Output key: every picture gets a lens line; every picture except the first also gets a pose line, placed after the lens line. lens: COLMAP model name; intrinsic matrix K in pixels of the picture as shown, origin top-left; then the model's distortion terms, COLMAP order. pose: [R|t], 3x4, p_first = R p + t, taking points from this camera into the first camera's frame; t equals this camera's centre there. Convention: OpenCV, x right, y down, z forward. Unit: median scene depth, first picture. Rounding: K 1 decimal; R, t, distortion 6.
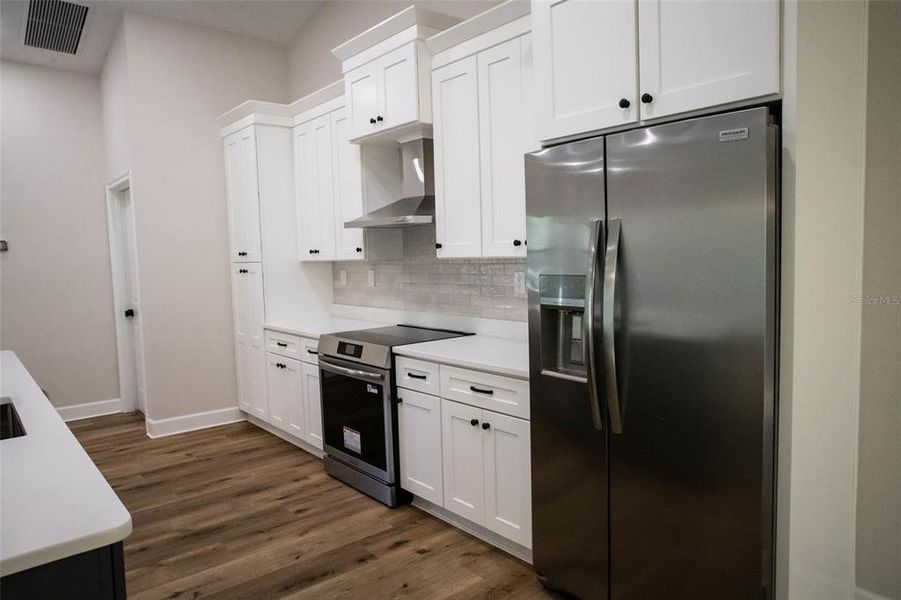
lens RADIAL K [[607.5, 0, 457.5], [0, 607.5, 298.3], [0, 0, 1]] dist [-0.057142, 0.043349]
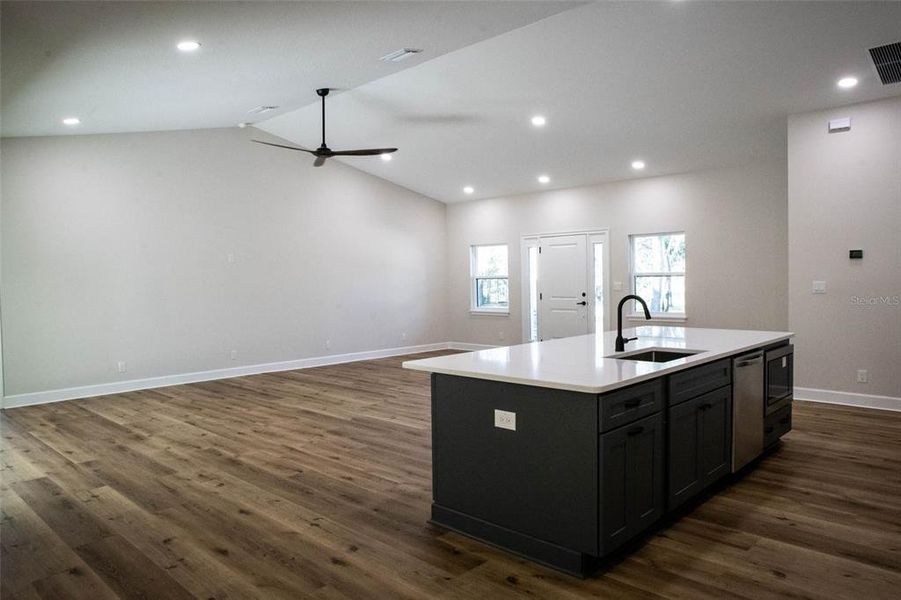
lens RADIAL K [[607.5, 0, 457.5], [0, 607.5, 298.3], [0, 0, 1]] dist [-0.057142, 0.043349]
pose [[0.104942, 0.061614, -0.992568, 0.550715], [-0.064292, 0.996411, 0.055055, -0.020438], [0.992398, 0.058036, 0.108526, 0.067185]]
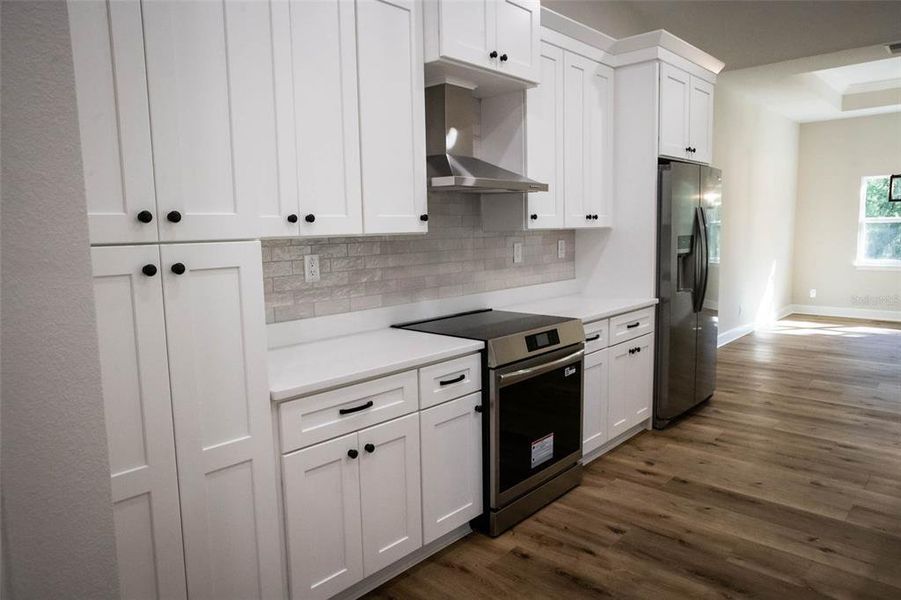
lens RADIAL K [[607.5, 0, 457.5], [0, 607.5, 298.3], [0, 0, 1]] dist [-0.057142, 0.043349]
pose [[-0.135897, -0.088089, 0.986799, -0.973112], [0.097909, 0.989969, 0.101856, -0.065558], [-0.985873, 0.110458, -0.125909, 1.225742]]
